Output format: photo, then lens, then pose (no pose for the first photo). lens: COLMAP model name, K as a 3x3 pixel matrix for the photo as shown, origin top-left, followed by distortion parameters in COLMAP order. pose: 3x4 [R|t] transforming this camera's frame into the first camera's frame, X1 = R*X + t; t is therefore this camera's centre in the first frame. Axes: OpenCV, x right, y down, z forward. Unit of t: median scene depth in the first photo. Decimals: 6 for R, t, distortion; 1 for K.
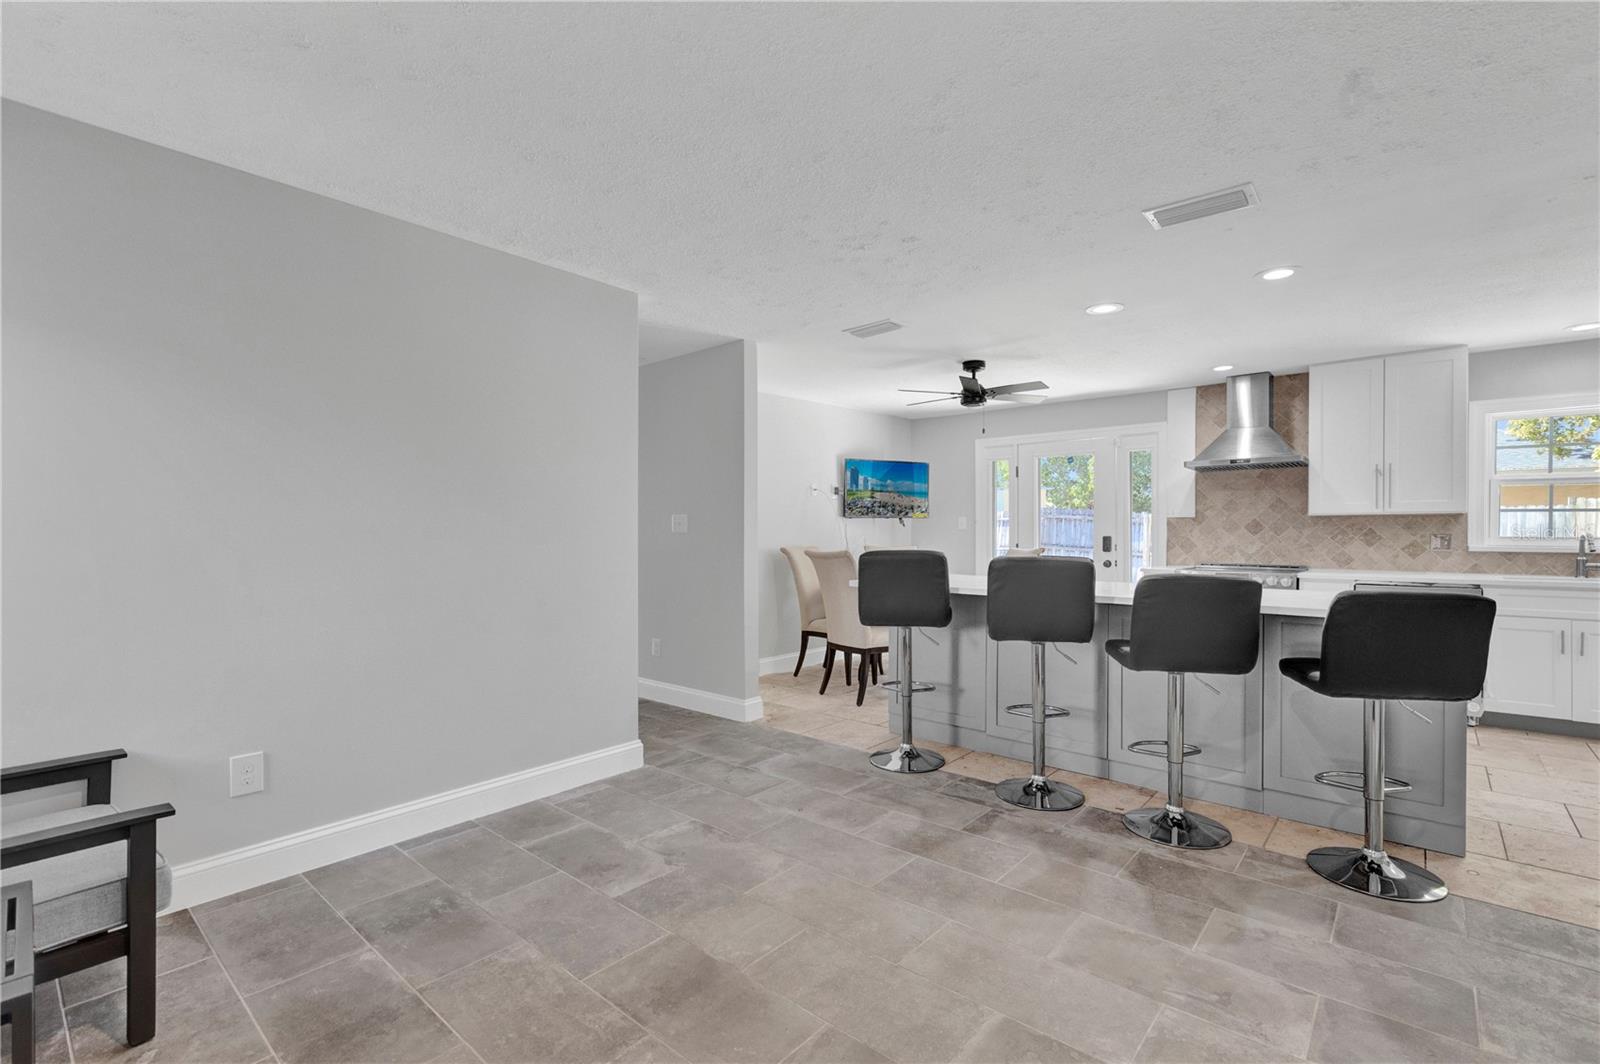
lens RADIAL K [[749.6, 0, 791.2], [0, 749.6, 538.8], [0, 0, 1]] dist [0.004393, 0.000231]
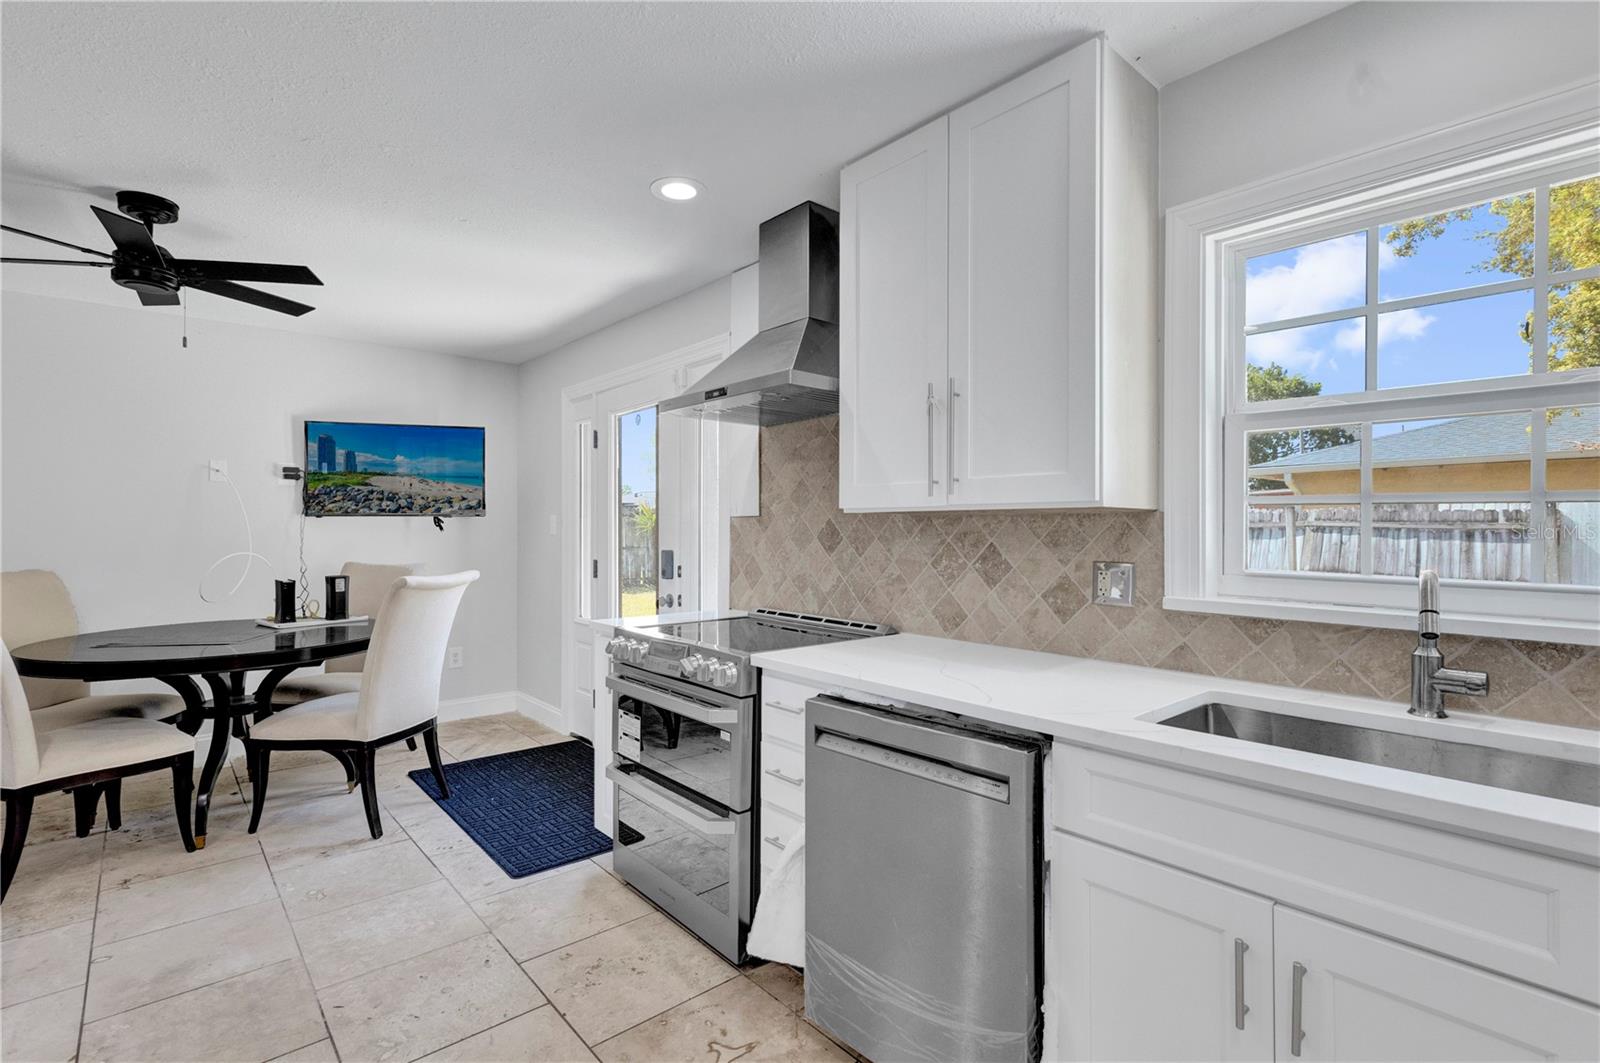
lens RADIAL K [[749.6, 0, 810.1], [0, 749.6, 525.6], [0, 0, 1]] dist [0.004393, 0.000231]
pose [[0.989430, 0.002812, -0.144985, 0.747486], [-0.005142, 0.999864, -0.015697, -0.017251], [0.144921, 0.016277, 0.989309, 0.583674]]
